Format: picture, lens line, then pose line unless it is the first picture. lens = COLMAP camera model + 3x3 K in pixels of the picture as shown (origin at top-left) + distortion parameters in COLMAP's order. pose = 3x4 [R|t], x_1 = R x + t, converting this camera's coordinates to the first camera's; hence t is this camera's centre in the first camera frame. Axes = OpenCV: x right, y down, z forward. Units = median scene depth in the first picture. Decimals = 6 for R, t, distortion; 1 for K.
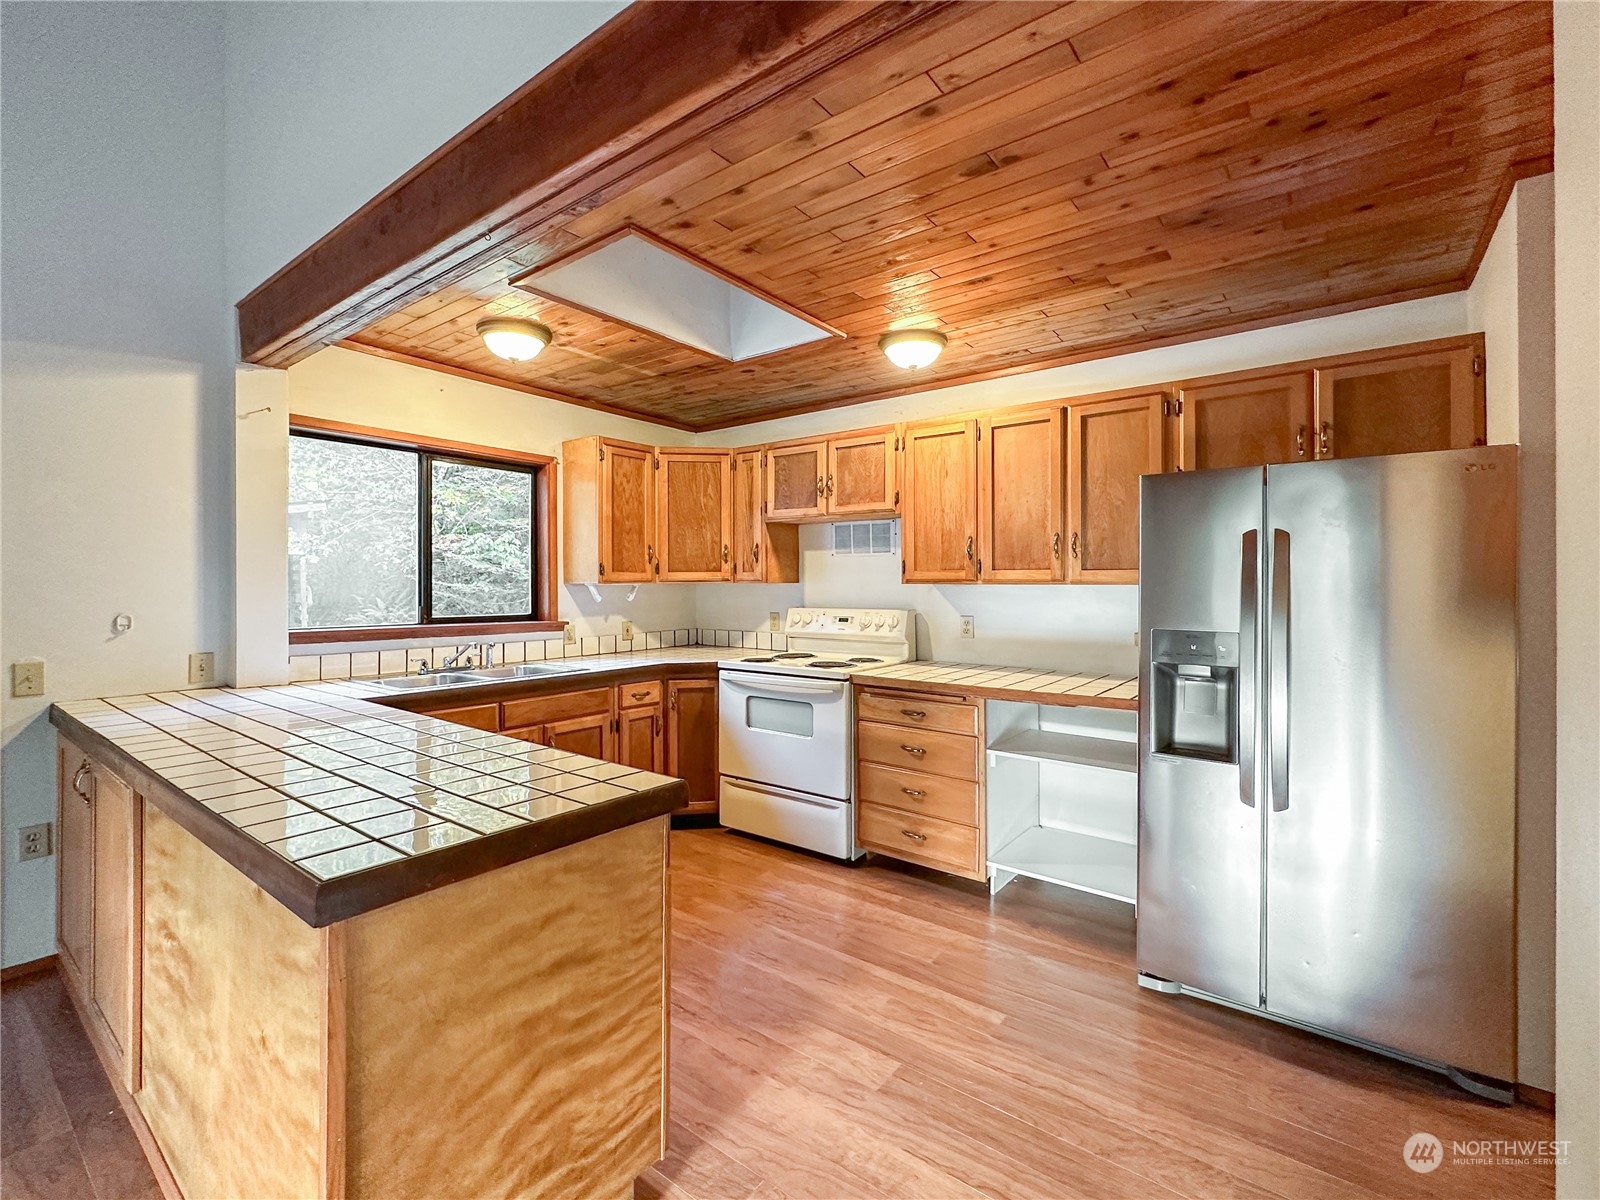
lens RADIAL K [[712.3, 0, 809.3], [0, 712.3, 590.1], [0, 0, 1]] dist [-0.002885, -0.000050]
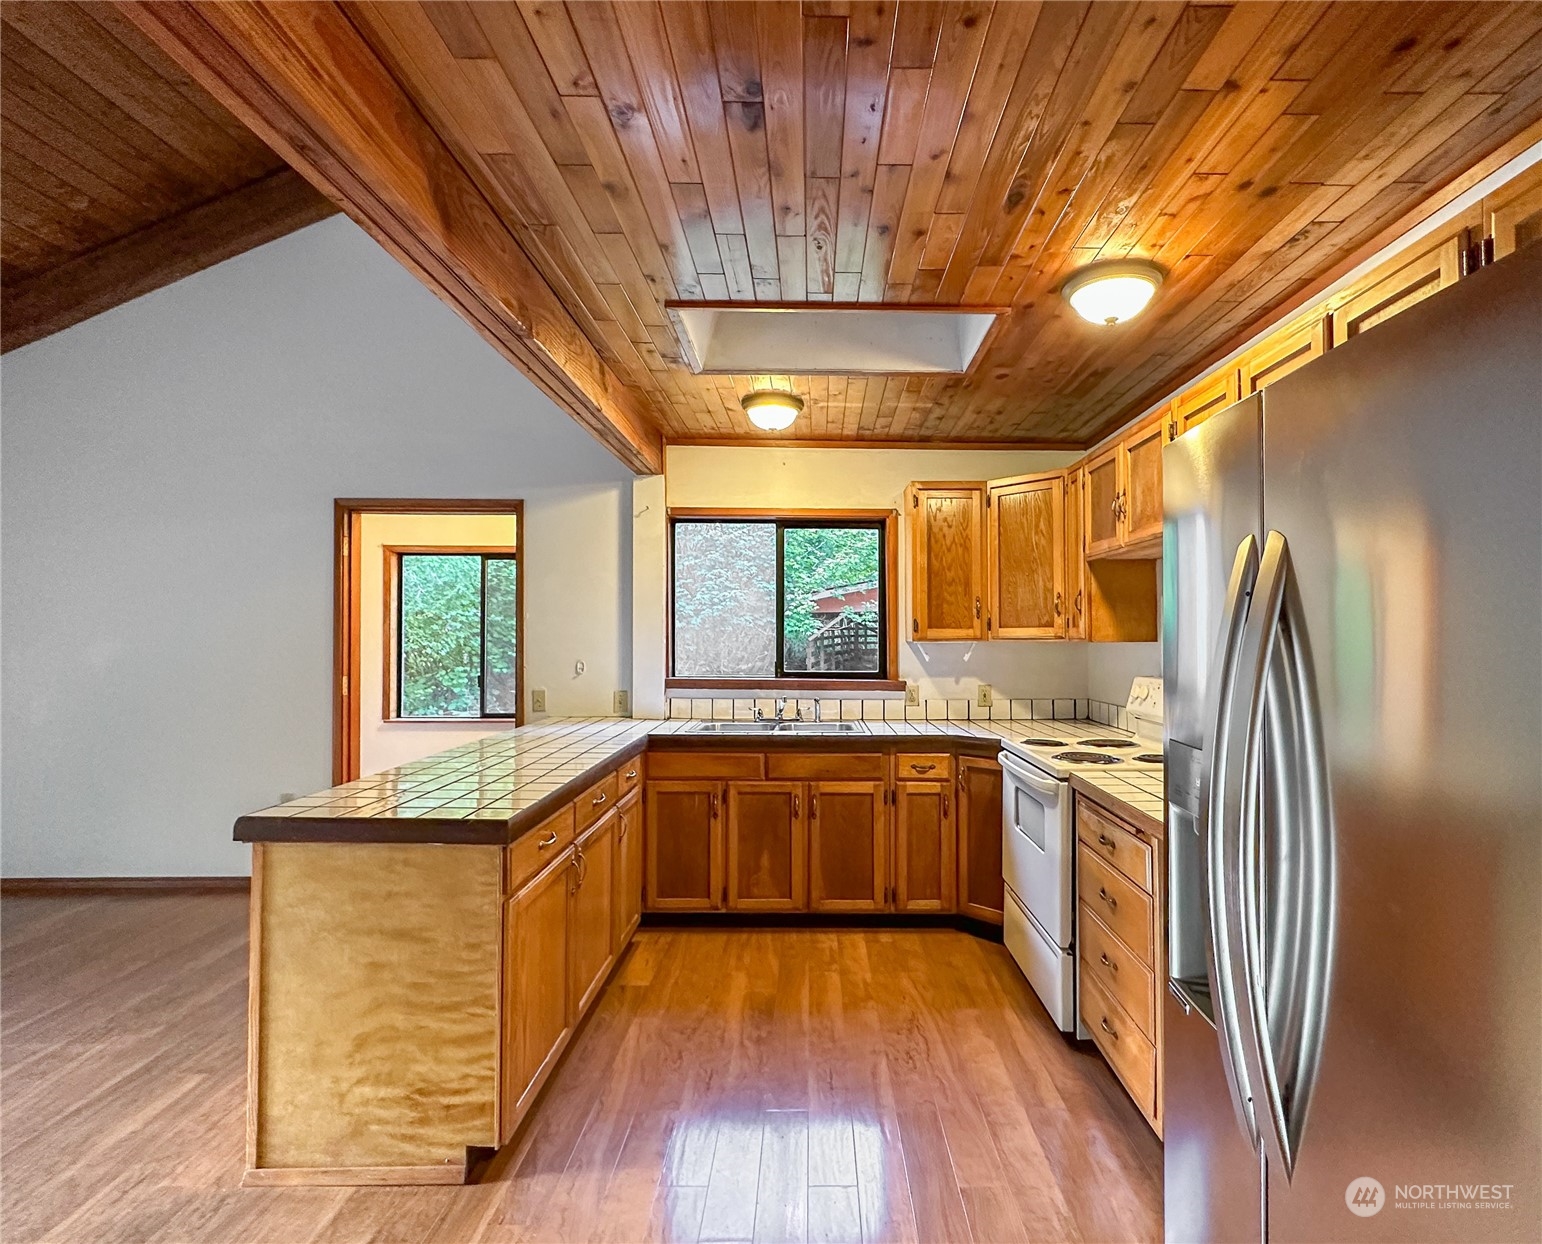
lens RADIAL K [[818.7, 0, 772.6], [0, 818.7, 630.1], [0, 0, 1]] dist [-0.004222, 0.000518]
pose [[0.580237, -0.005581, -0.814428, 0.456046], [-0.008175, 0.999886, -0.012676, -0.009087], [0.814406, 0.014013, 0.580126, 0.236791]]
